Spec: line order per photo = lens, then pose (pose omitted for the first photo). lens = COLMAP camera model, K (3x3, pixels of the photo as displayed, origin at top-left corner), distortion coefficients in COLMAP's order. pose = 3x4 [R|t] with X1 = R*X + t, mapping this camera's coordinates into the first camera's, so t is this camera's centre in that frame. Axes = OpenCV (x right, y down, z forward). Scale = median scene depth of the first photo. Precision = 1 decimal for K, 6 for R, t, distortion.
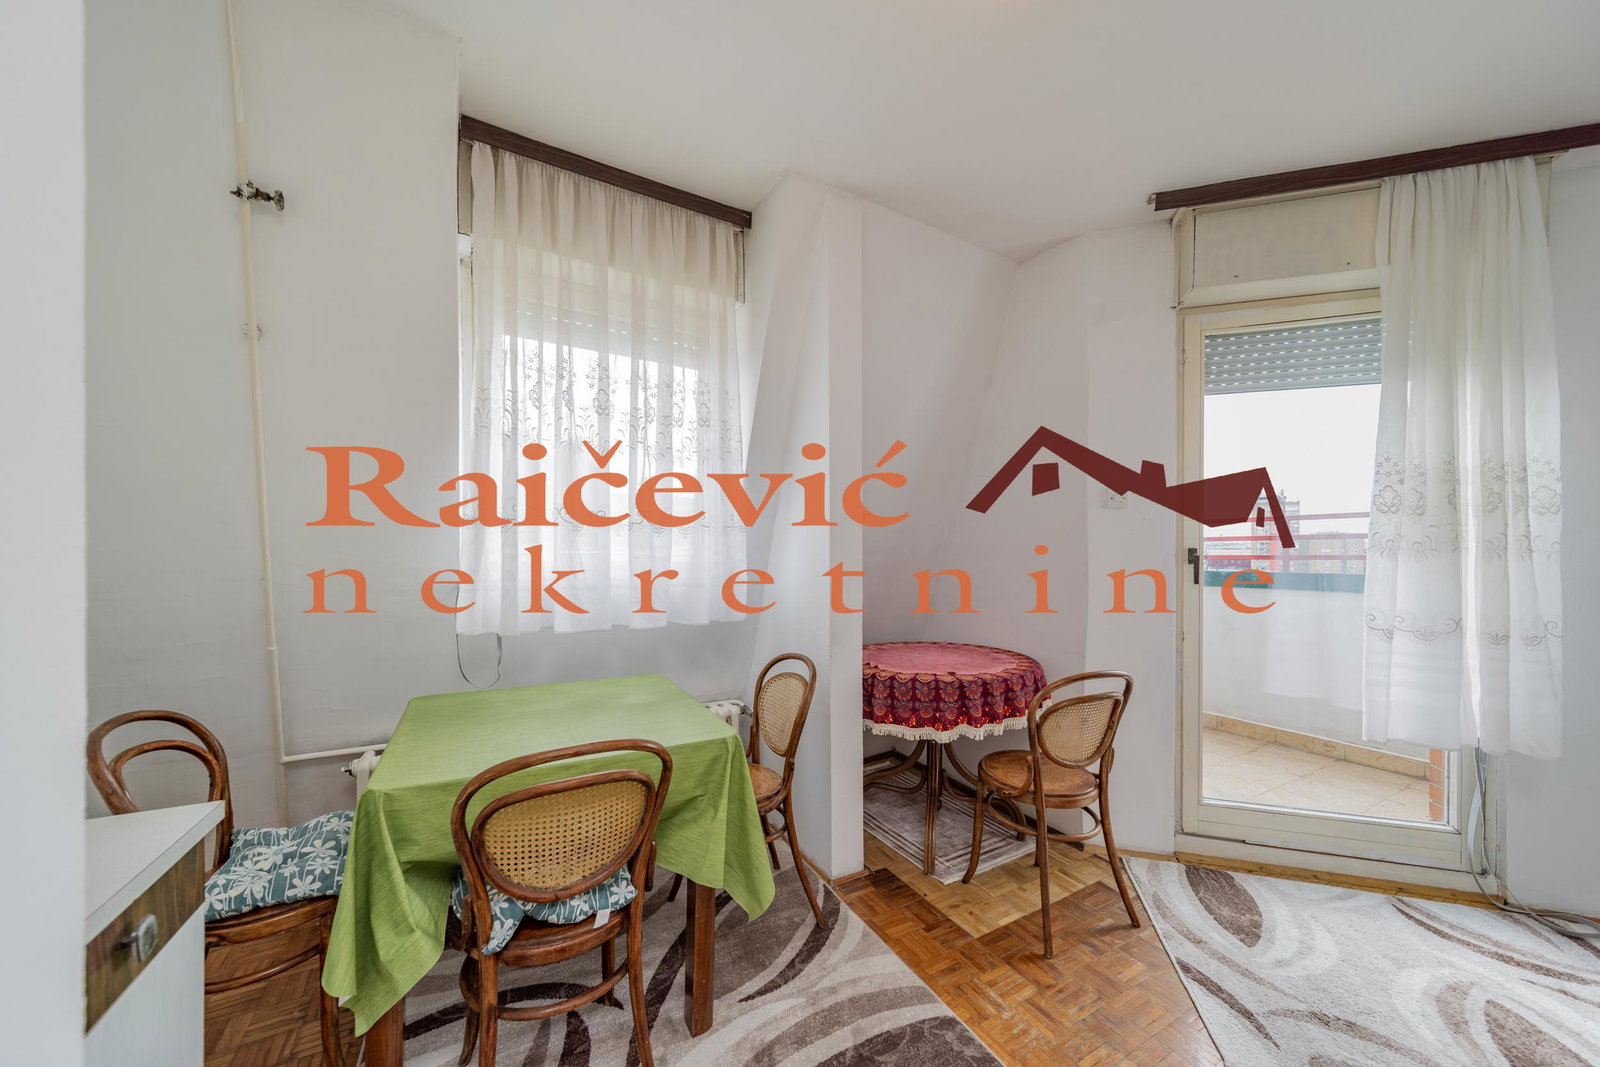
lens RADIAL K [[566.3, 0, 798.4], [0, 566.3, 541.3], [0, 0, 1]] dist [0.004723, -0.000524]
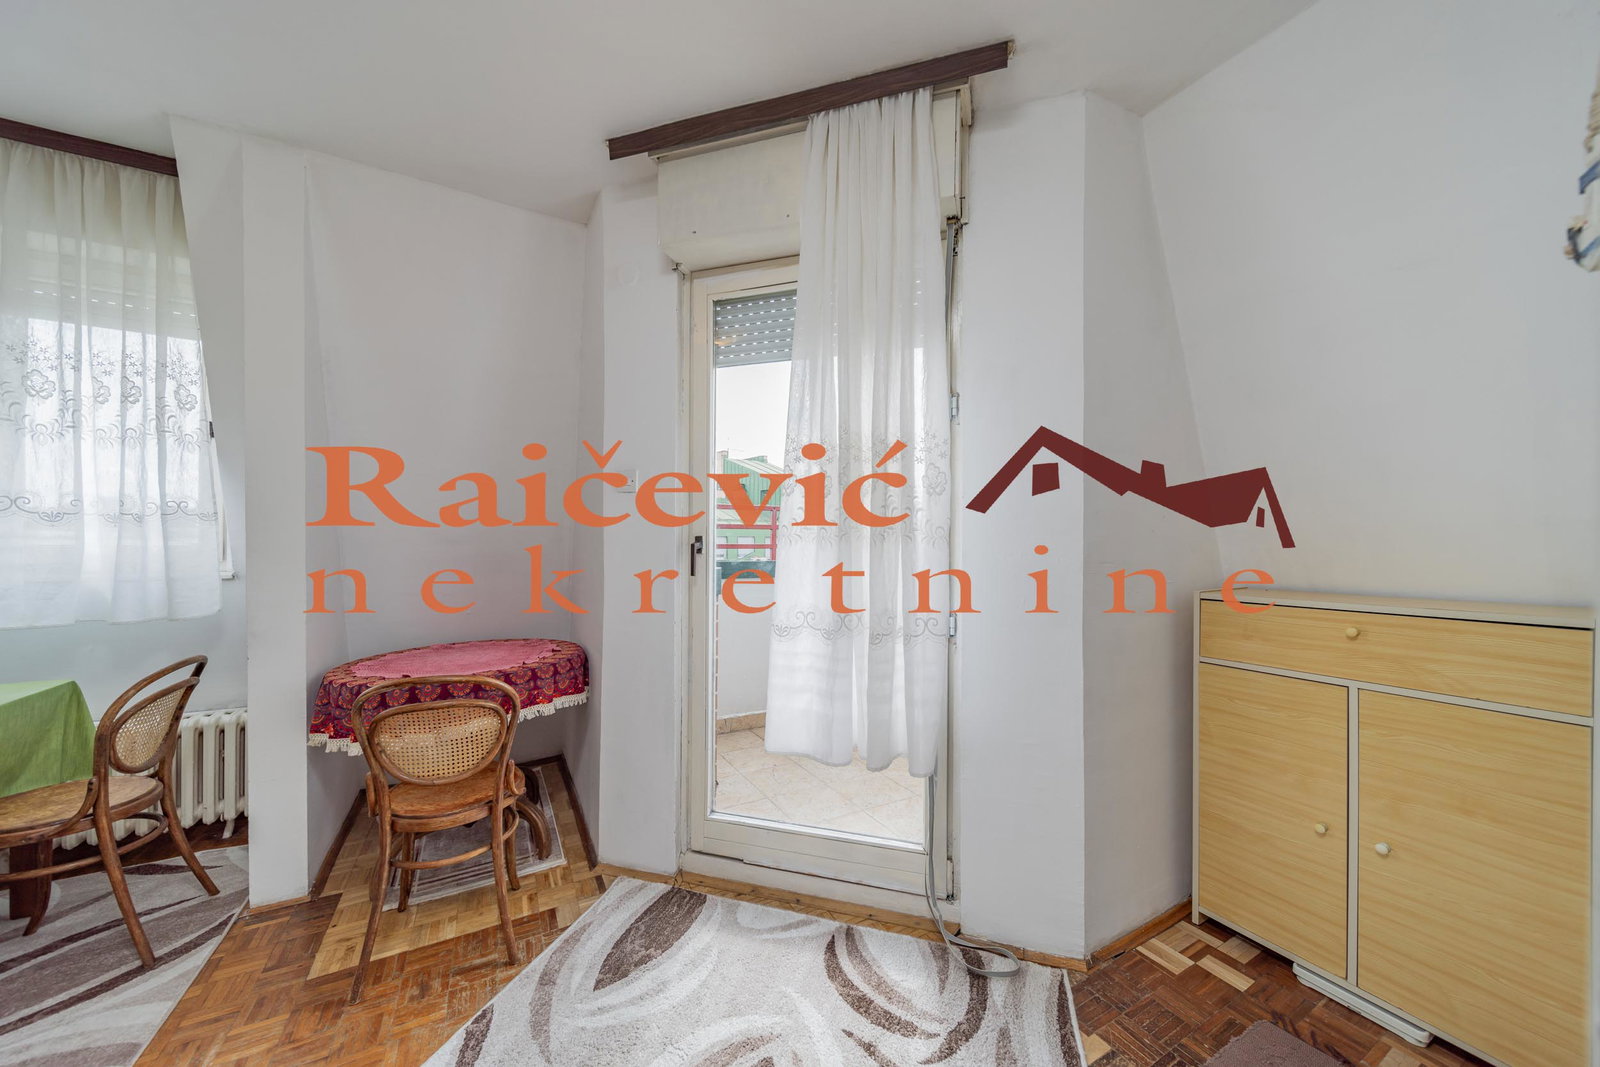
lens RADIAL K [[566.3, 0, 809.7], [0, 566.3, 541.6], [0, 0, 1]] dist [0.004723, -0.000524]
pose [[0.999996, 0.000286, 0.002896, 1.178753], [-0.000285, 1.000000, -0.000581, 0.026816], [-0.002896, 0.000580, 0.999996, 0.131202]]
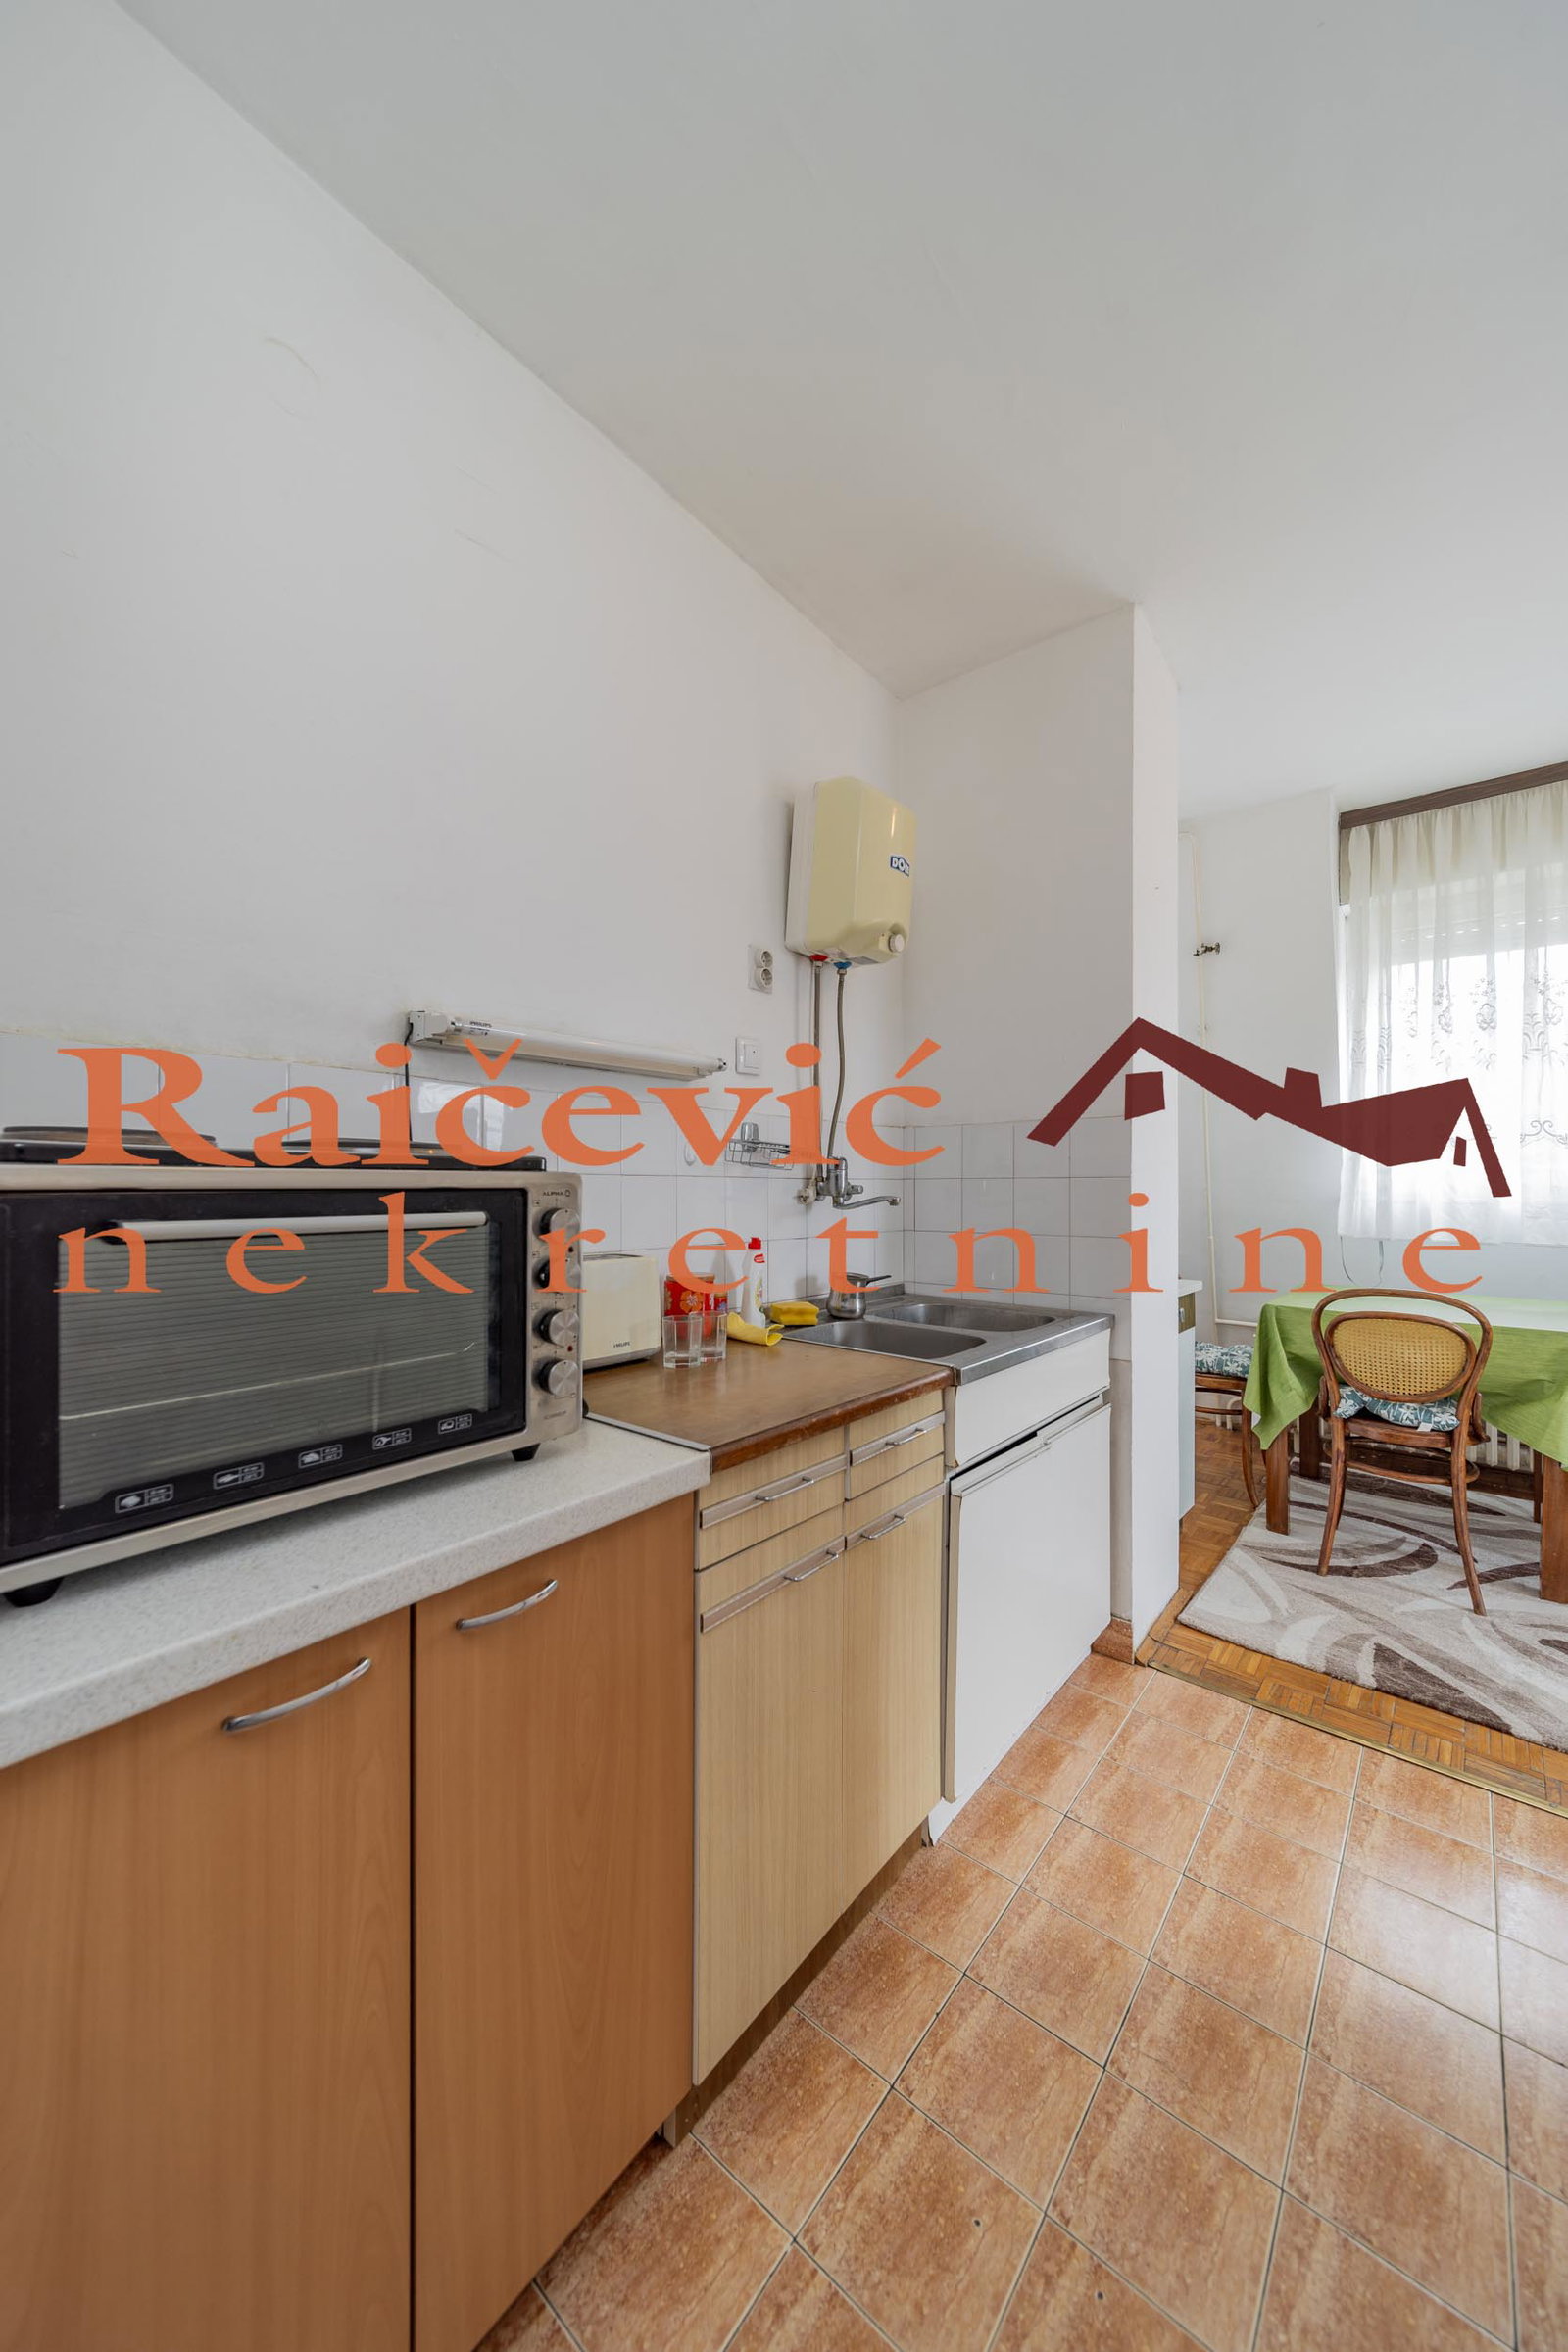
lens RADIAL K [[832.4, 0, 778.5], [0, 832.4, 1175.6], [0, 0, 1]] dist [0.004723, -0.000524]
pose [[0.364833, -0.008659, -0.931033, 0.685723], [-0.005019, 0.999924, -0.011266, 0.066739], [0.931059, 0.008783, 0.364762, -0.840867]]
